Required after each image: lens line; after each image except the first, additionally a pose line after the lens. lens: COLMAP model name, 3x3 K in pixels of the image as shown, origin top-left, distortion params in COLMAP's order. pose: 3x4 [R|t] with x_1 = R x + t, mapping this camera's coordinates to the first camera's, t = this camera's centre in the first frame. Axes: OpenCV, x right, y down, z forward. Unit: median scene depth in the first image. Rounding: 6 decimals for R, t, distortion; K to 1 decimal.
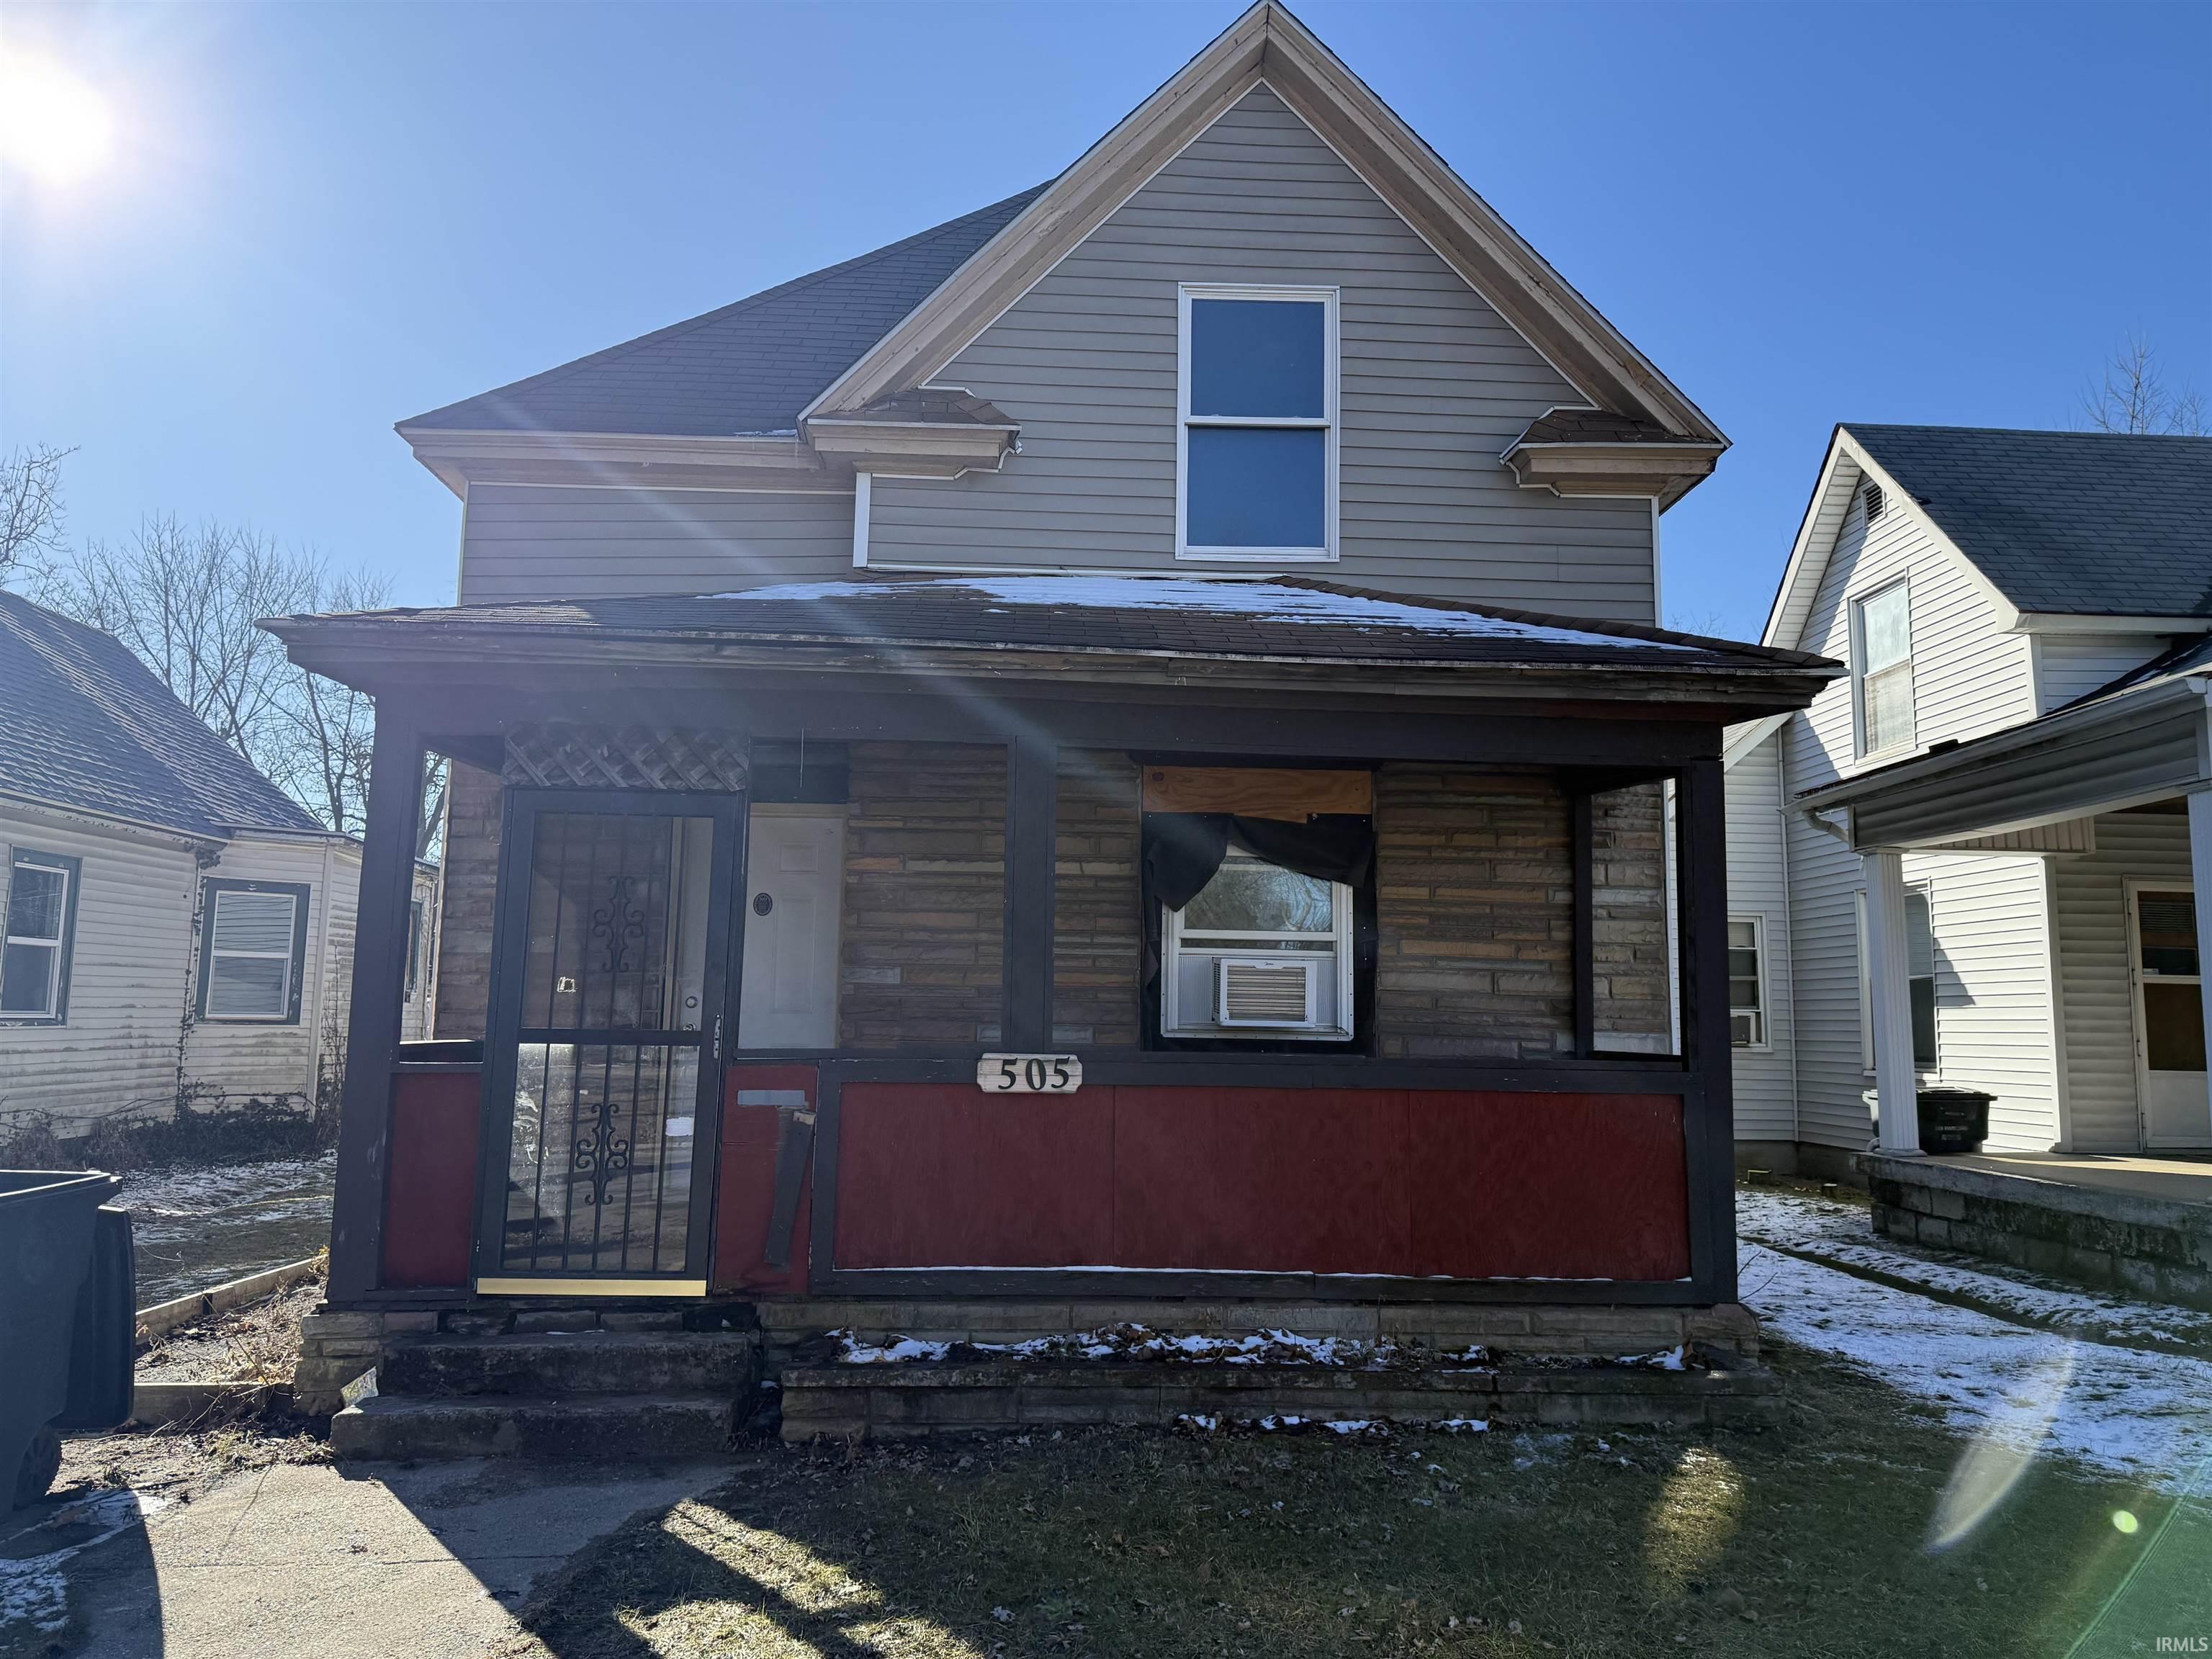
lens RADIAL K [[1513.4, 0, 1106.0], [0, 1513.4, 829.5], [0, 0, 1]] dist [0.133339, -0.223173]
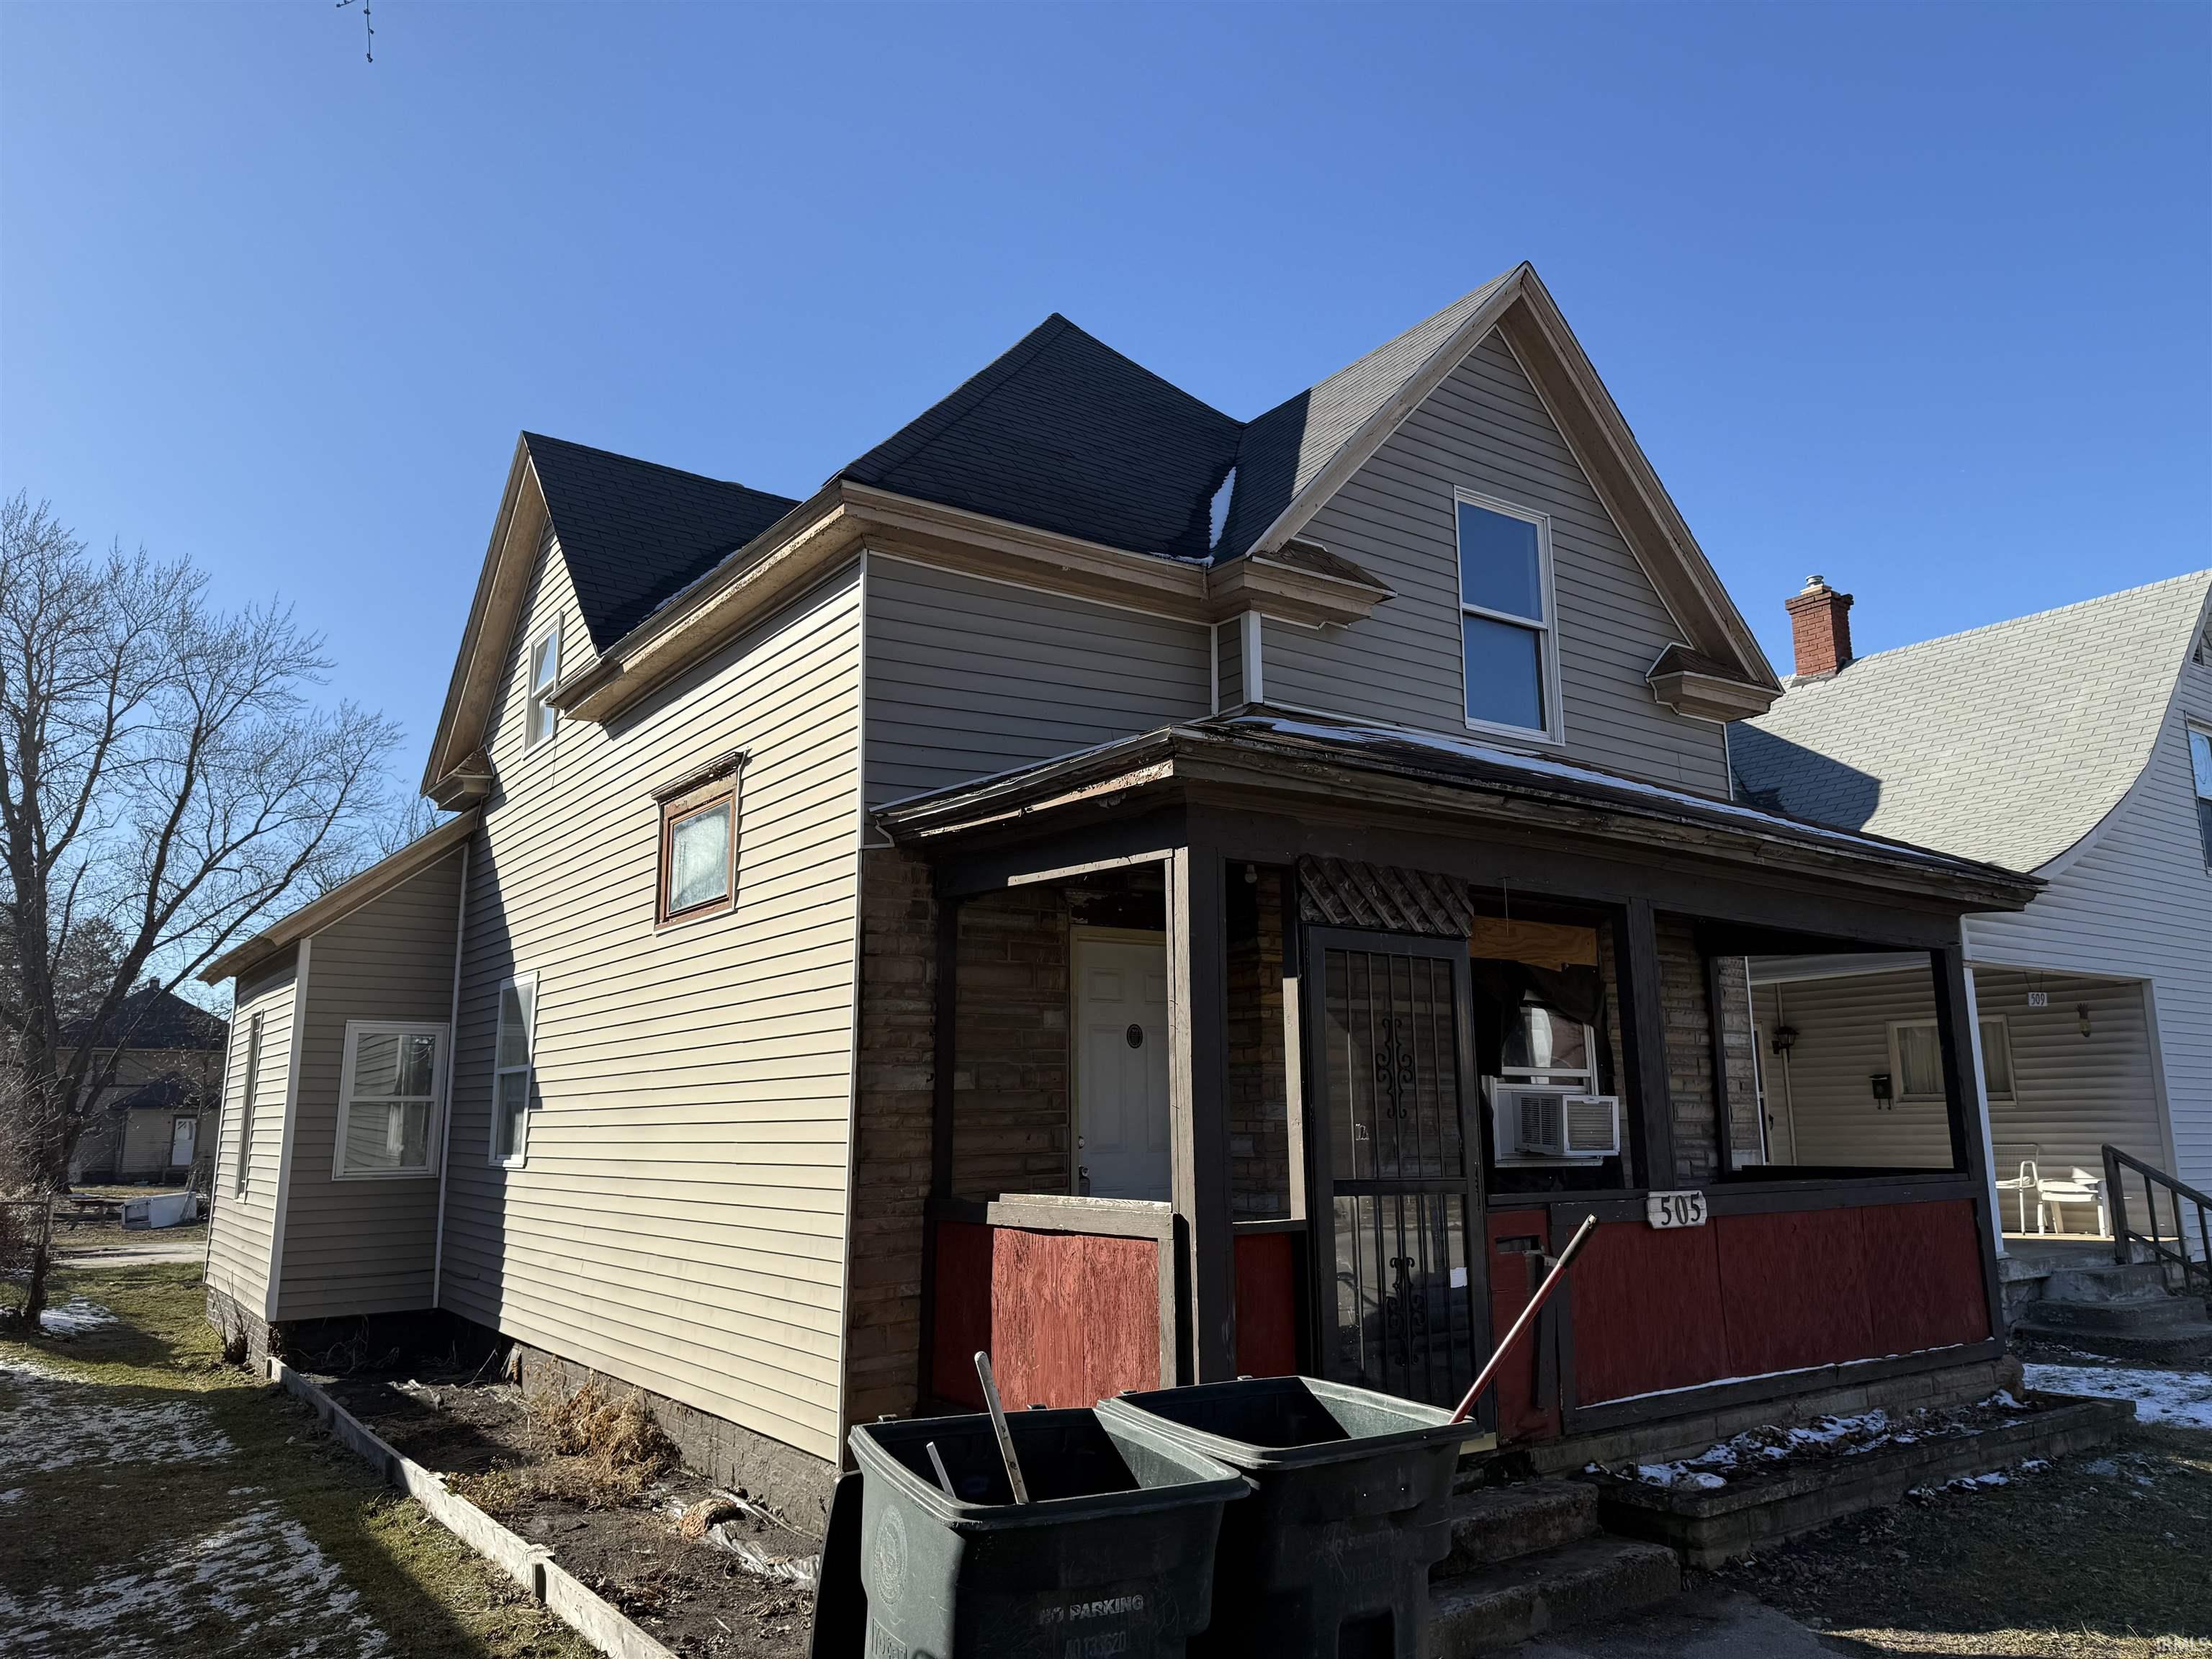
lens RADIAL K [[1513.4, 0, 1106.0], [0, 1513.4, 829.5], [0, 0, 1]] dist [0.133339, -0.223173]
pose [[0.844976, 0.080704, 0.528680, -0.779997], [-0.045224, 0.995790, -0.079729, -0.003468], [-0.532889, 0.043460, 0.845069, 0.206663]]
